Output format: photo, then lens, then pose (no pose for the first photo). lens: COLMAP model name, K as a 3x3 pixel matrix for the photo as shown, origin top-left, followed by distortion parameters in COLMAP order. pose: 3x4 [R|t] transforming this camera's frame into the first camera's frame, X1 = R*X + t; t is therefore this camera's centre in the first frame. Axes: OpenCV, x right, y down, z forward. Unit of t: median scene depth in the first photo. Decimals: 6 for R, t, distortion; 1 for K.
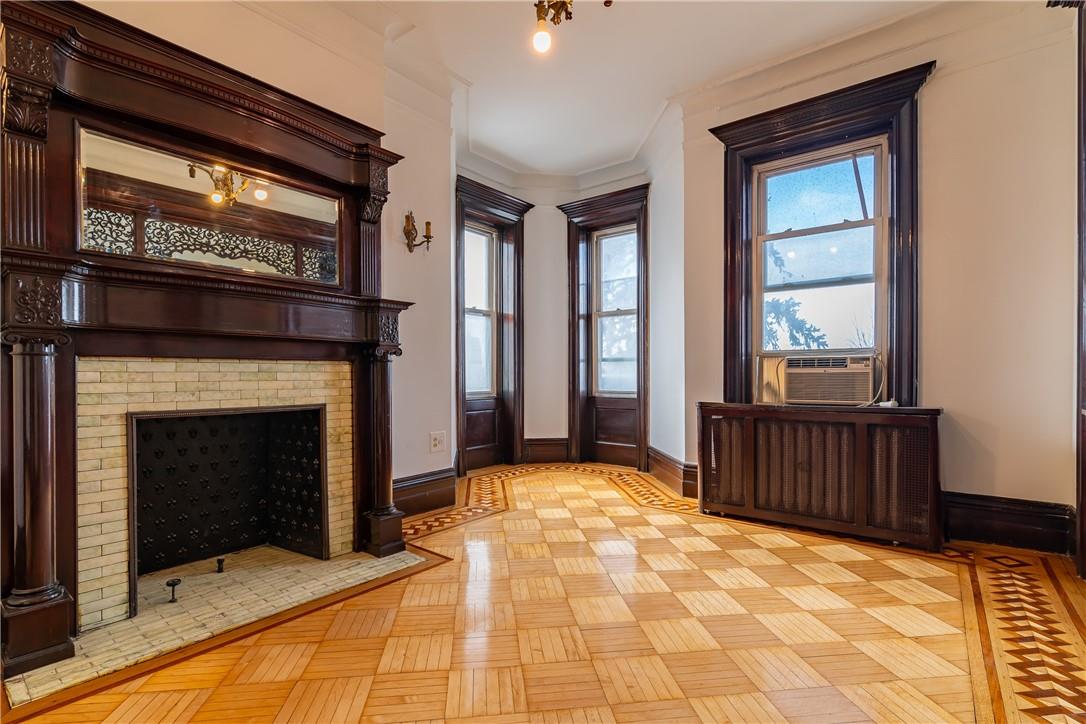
lens RADIAL K [[497.3, 0, 522.0], [0, 497.3, 380.4], [0, 0, 1]] dist [-0.000736, 0.000362]
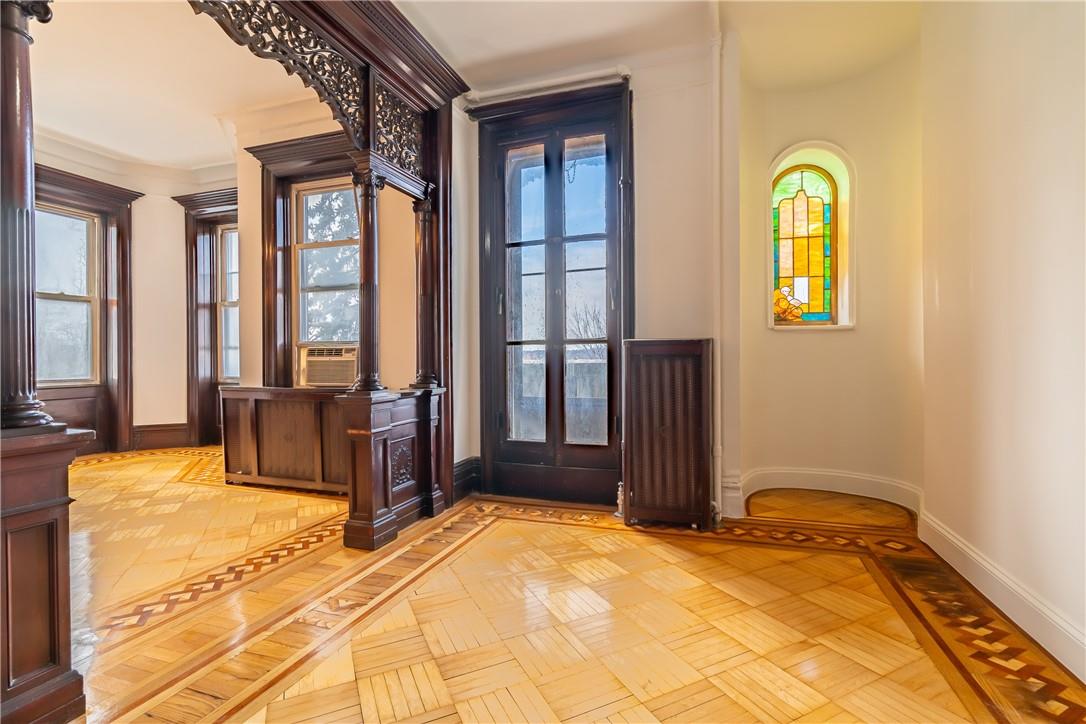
lens RADIAL K [[497.3, 0, 539.7], [0, 497.3, 363.6], [0, 0, 1]] dist [-0.000736, 0.000362]
pose [[0.945459, -0.004095, 0.325715, 0.461120], [0.005139, 0.999984, -0.002344, -0.001357], [-0.325700, 0.003890, 0.945465, -0.217119]]
